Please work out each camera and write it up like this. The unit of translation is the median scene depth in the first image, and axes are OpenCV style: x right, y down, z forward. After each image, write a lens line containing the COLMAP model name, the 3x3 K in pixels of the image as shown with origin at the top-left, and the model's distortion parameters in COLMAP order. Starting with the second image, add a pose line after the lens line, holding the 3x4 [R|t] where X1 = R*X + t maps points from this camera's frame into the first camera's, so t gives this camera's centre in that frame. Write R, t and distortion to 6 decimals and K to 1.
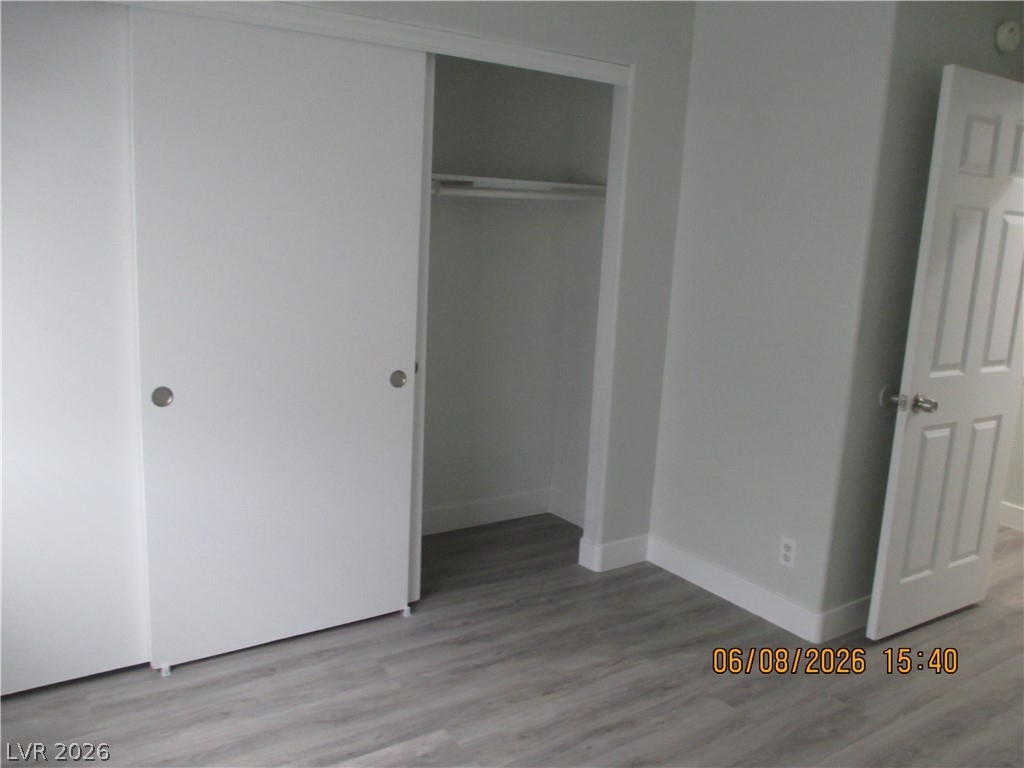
lens RADIAL K [[849.1, 0, 511.7], [0, 849.1, 383.3], [0, 0, 1]] dist [-0.072091, 0.041926]
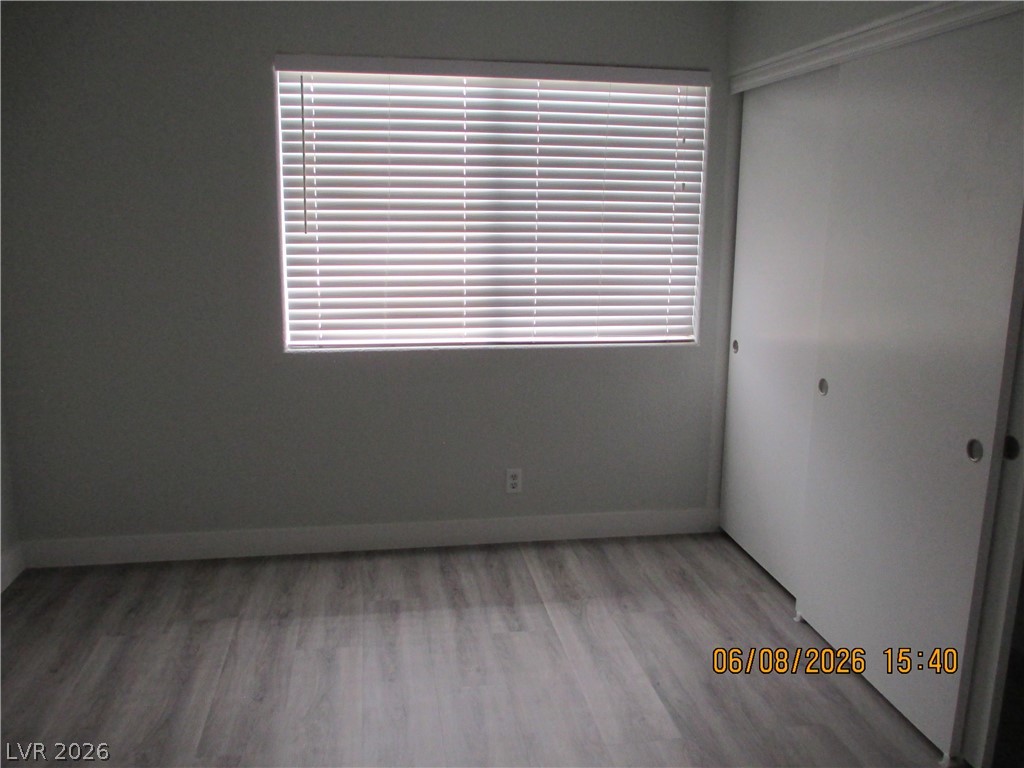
lens RADIAL K [[849.1, 0, 514.2], [0, 849.1, 382.6], [0, 0, 1]] dist [-0.072091, 0.041926]
pose [[-0.424246, 0.130238, -0.896132, 0.796870], [-0.217603, 0.945945, 0.240495, -0.172240], [0.879013, 0.297030, -0.372973, 1.020501]]
